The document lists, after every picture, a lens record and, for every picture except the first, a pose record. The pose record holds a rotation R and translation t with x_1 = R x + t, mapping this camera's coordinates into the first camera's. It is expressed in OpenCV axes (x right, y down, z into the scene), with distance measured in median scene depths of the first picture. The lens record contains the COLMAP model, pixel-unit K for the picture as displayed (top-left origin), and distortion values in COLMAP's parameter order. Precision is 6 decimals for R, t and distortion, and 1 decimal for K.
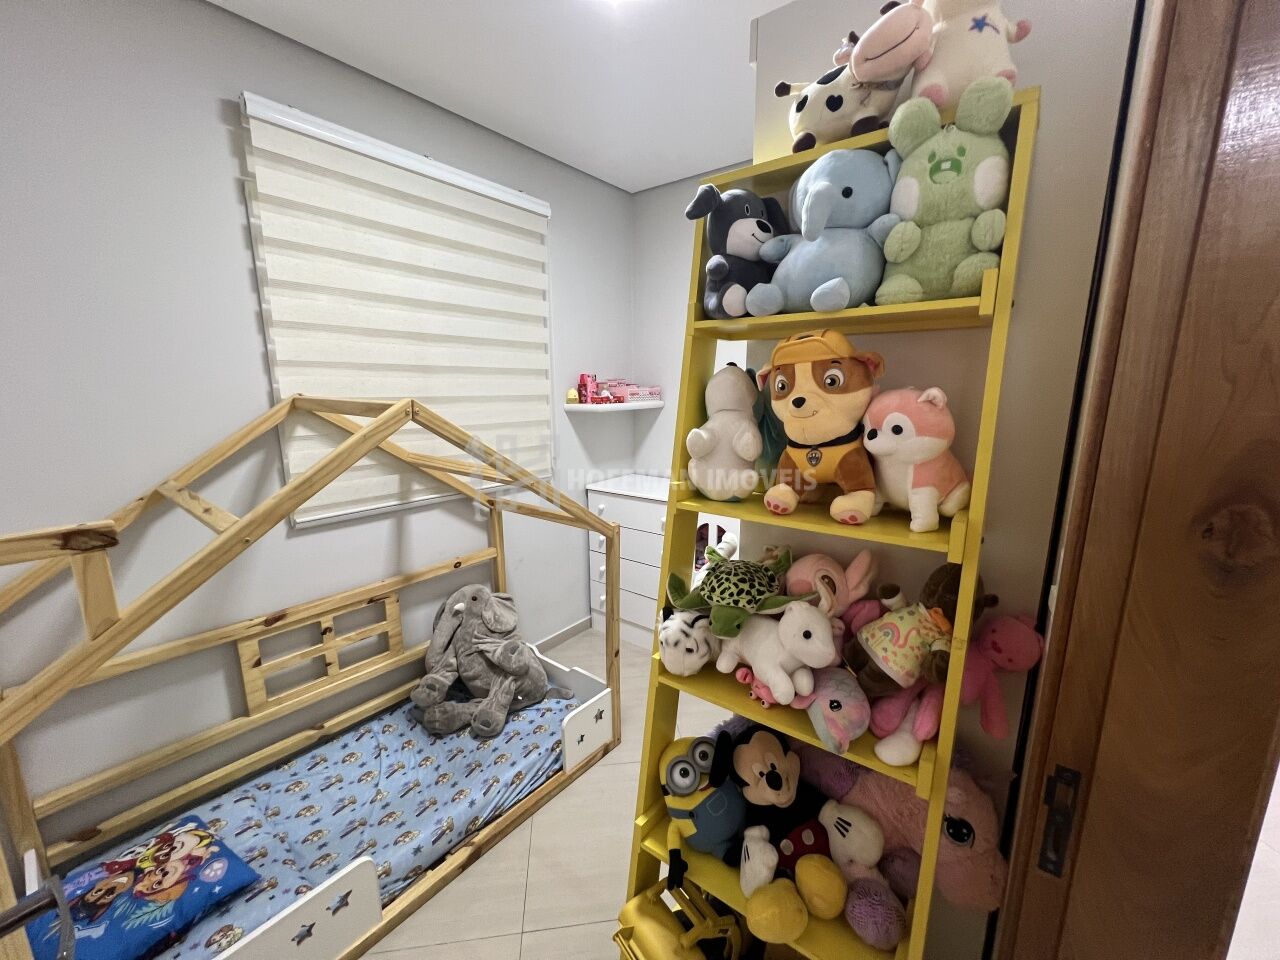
lens RADIAL K [[511.5, 0, 639.1], [0, 511.5, 485.3], [0, 0, 1]] dist [0.001826, 0.000195]
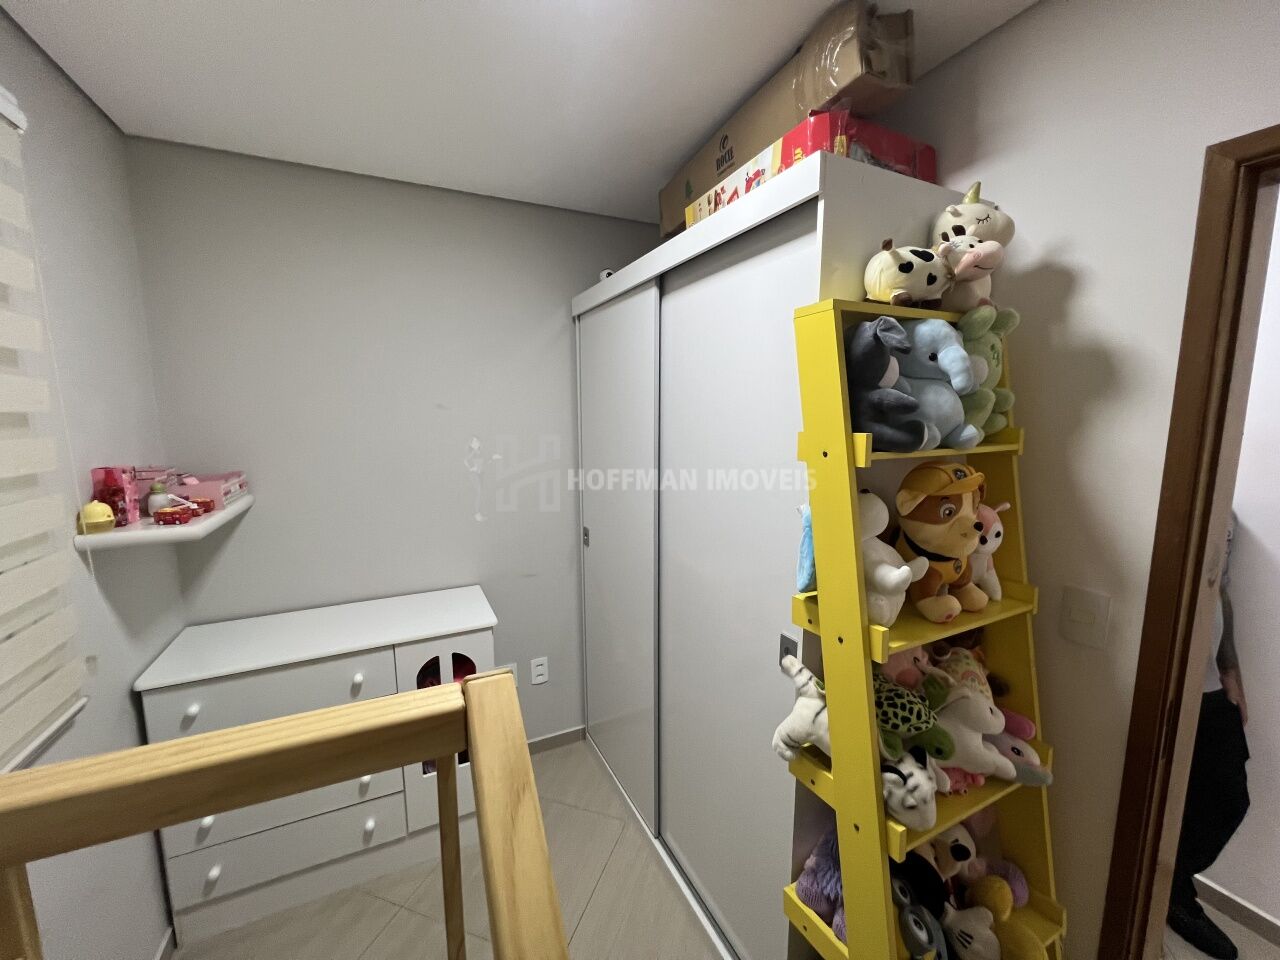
lens RADIAL K [[511.5, 0, 639.6], [0, 511.5, 480.4], [0, 0, 1]] dist [0.001826, 0.000195]
pose [[0.440557, -0.115084, 0.890317, -0.324597], [0.178627, 0.983156, 0.038694, -0.135423], [-0.879774, 0.141988, 0.453693, 0.337410]]
